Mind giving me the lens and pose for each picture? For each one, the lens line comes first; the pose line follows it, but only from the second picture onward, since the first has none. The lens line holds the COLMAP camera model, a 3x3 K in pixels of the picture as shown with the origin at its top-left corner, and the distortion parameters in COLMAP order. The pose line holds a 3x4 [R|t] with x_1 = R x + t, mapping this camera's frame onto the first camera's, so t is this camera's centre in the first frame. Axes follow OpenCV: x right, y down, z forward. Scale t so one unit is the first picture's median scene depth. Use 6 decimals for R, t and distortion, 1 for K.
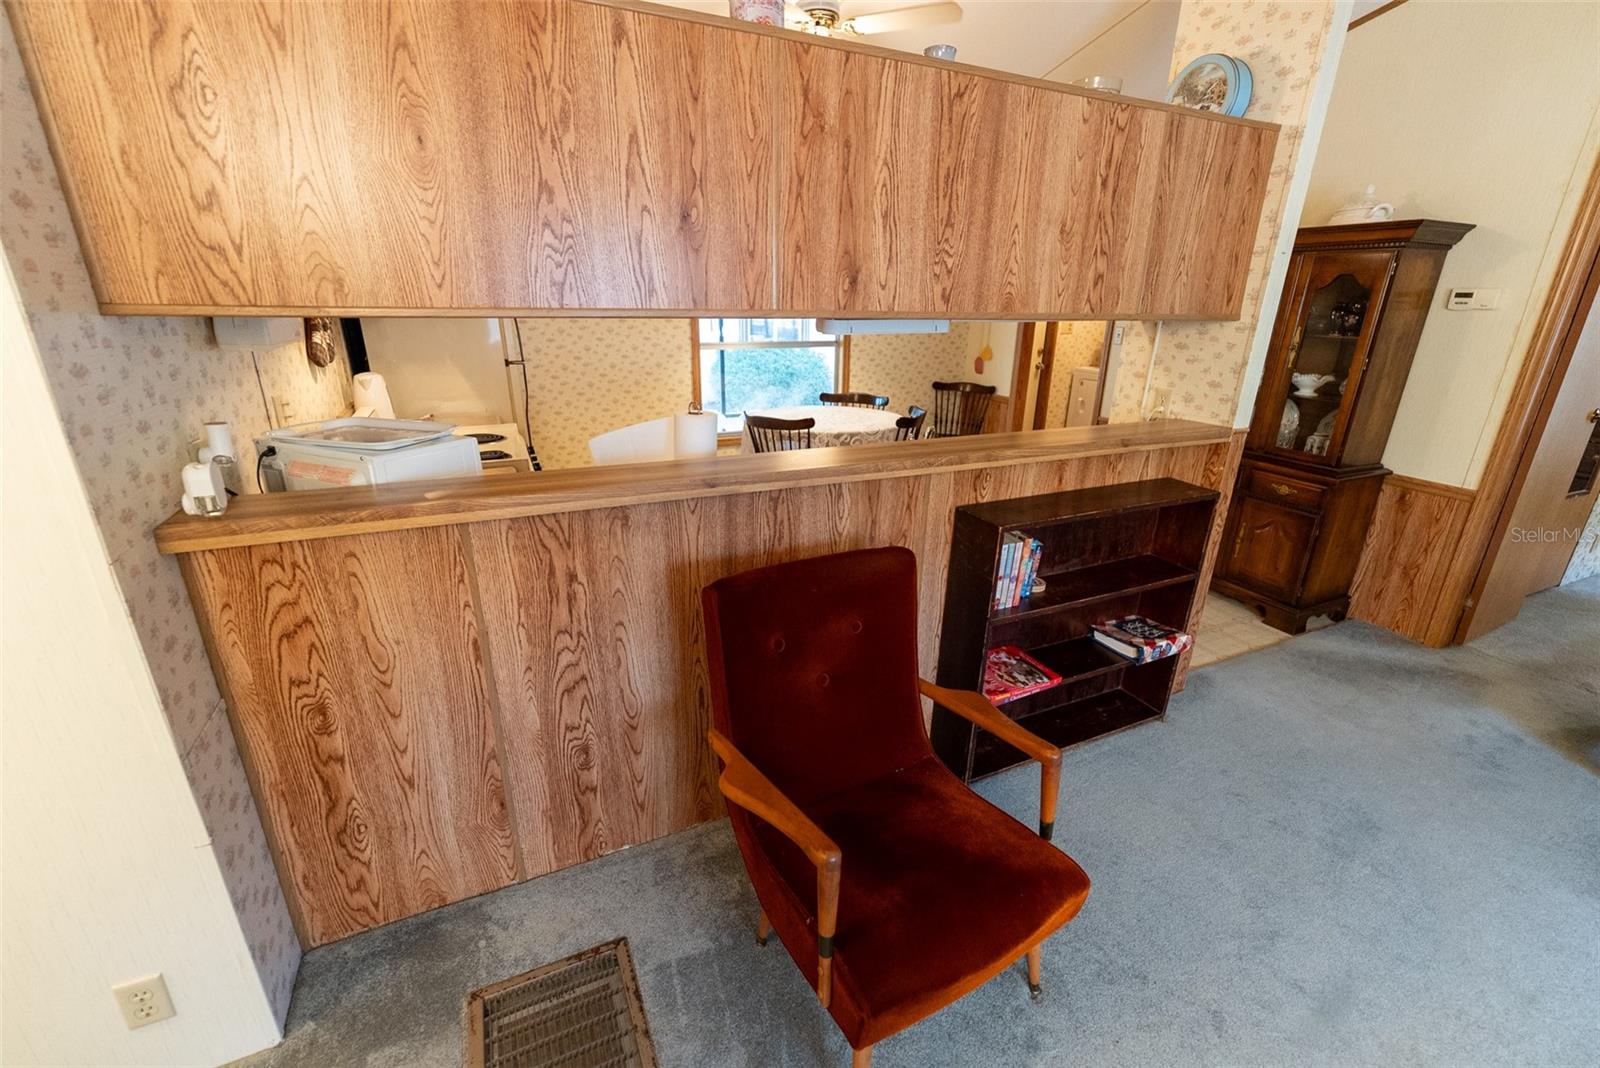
lens RADIAL K [[675.2, 0, 801.8], [0, 675.2, 536.5], [0, 0, 1]] dist [-0.000661, -0.001136]
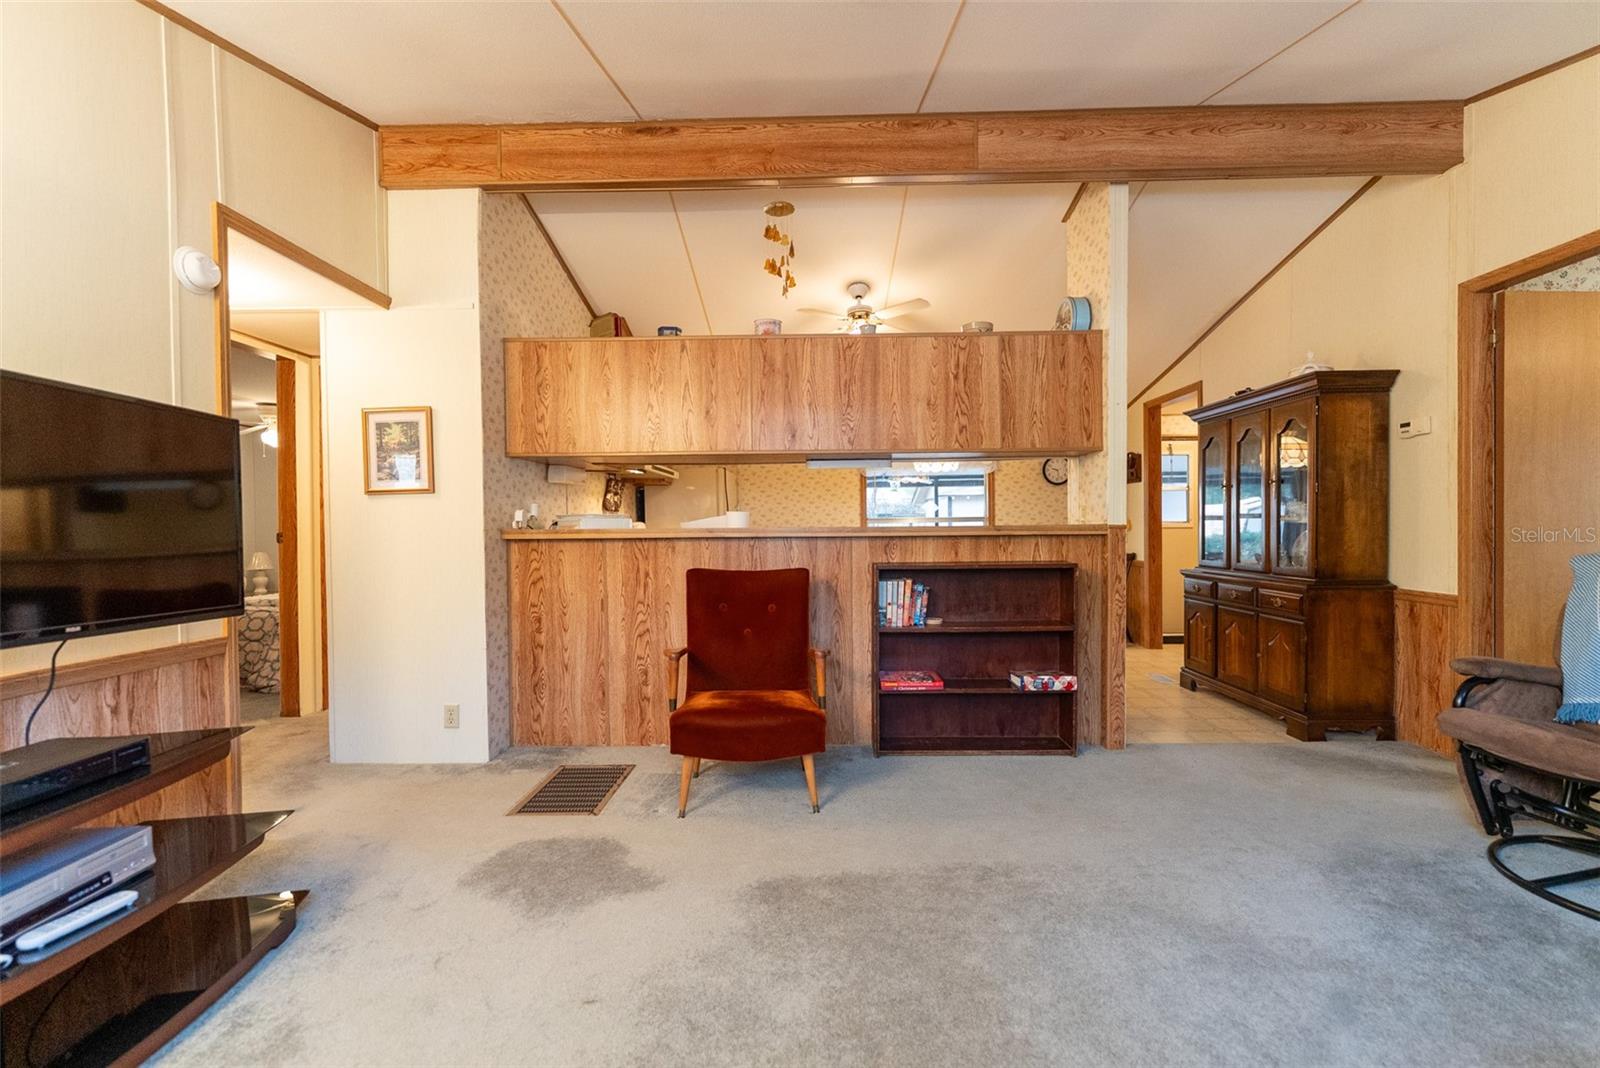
lens RADIAL K [[675.2, 0, 801.0], [0, 675.2, 533.7], [0, 0, 1]] dist [-0.000661, -0.001136]
pose [[0.895696, -0.019322, -0.444247, 0.860112], [-0.126220, 0.946915, -0.295671, 0.422047], [0.426377, 0.320904, 0.845709, -0.508014]]
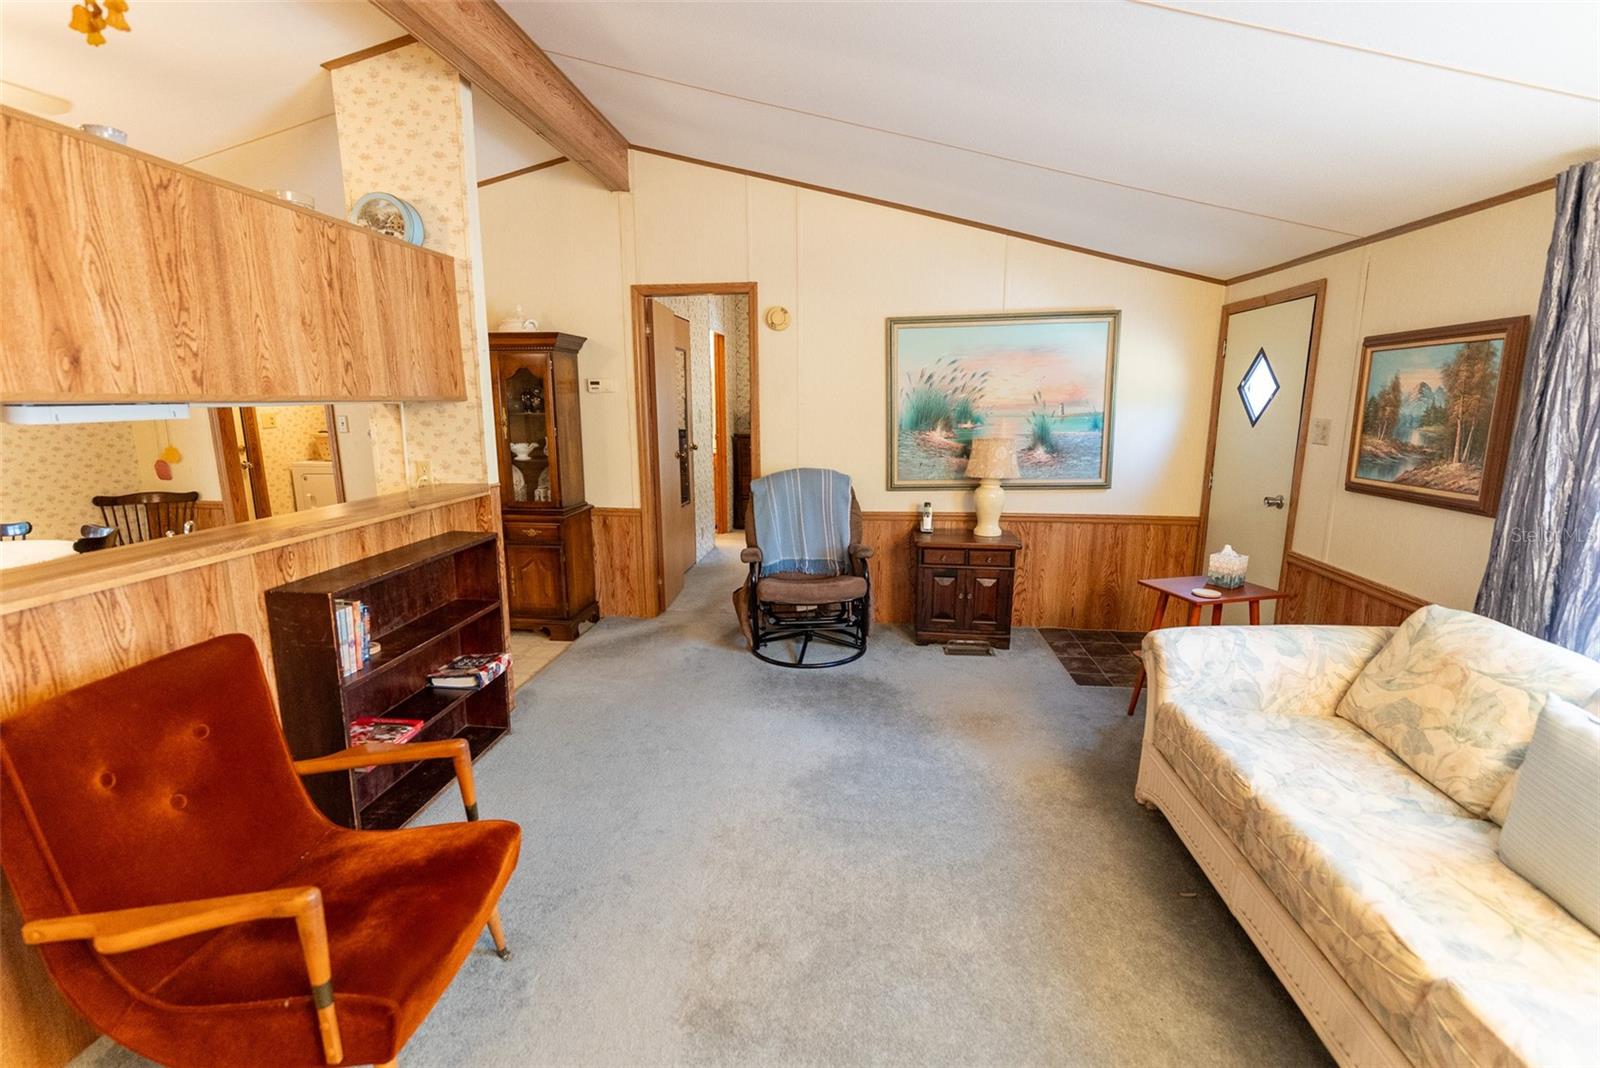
lens RADIAL K [[704.9, 0, 806.2], [0, 704.9, 537.2], [0, 0, 1]] dist [-0.003734, 0.000162]
pose [[0.504567, -0.181897, 0.843994, -0.228977], [0.296344, 0.954653, 0.028582, 0.088623], [-0.810921, 0.235691, 0.535590, -0.190967]]
